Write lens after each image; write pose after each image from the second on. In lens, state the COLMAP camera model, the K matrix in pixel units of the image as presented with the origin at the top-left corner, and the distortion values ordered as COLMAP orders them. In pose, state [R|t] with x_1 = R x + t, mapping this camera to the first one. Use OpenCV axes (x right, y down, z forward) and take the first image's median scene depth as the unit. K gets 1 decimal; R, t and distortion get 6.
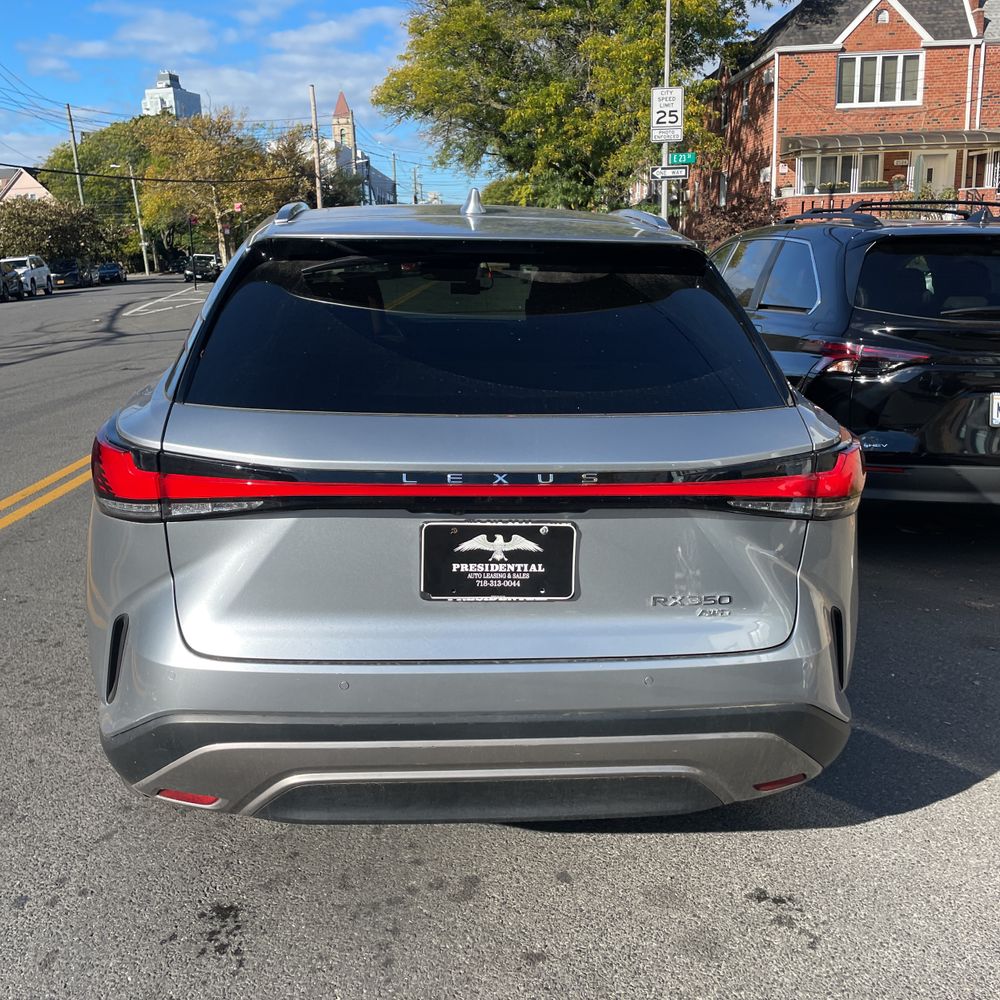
lens RADIAL K [[1018.7, 0, 496.1], [0, 1018.7, 494.5], [0, 0, 1]] dist [0.095371, -0.119283]
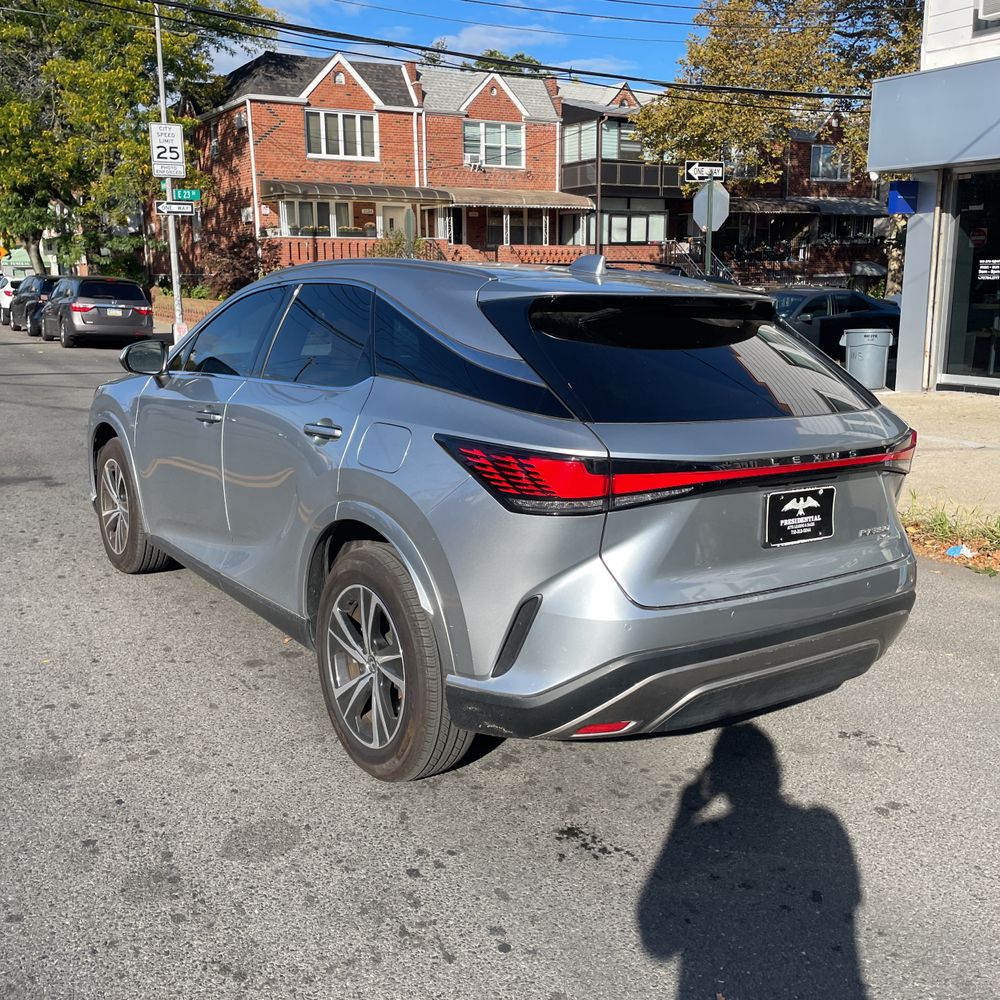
lens RADIAL K [[1013.0, 0, 509.0], [0, 1013.0, 498.0], [0, 0, 1]] dist [0.092330, -0.105059]
pose [[0.852675, -0.093642, 0.513981, -0.931490], [0.107809, 0.994169, 0.002276, -0.007298], [-0.511197, 0.053471, 0.857799, -0.039148]]
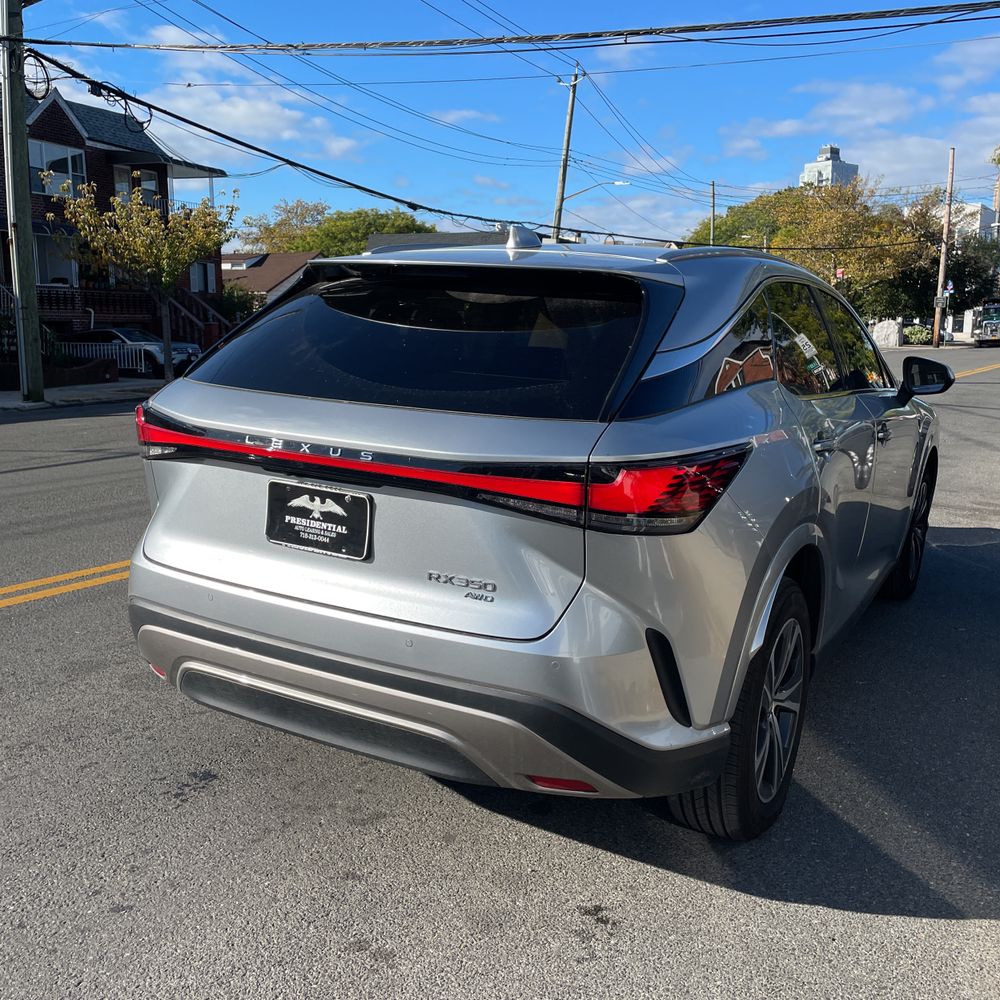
lens RADIAL K [[1013.0, 0, 509.0], [0, 1013.0, 498.0], [0, 0, 1]] dist [0.092330, -0.105059]
pose [[0.838757, 0.125285, -0.529896, 0.699846], [-0.155588, 0.987740, -0.012741, 0.017230], [0.521804, 0.093132, 0.847967, 0.076785]]
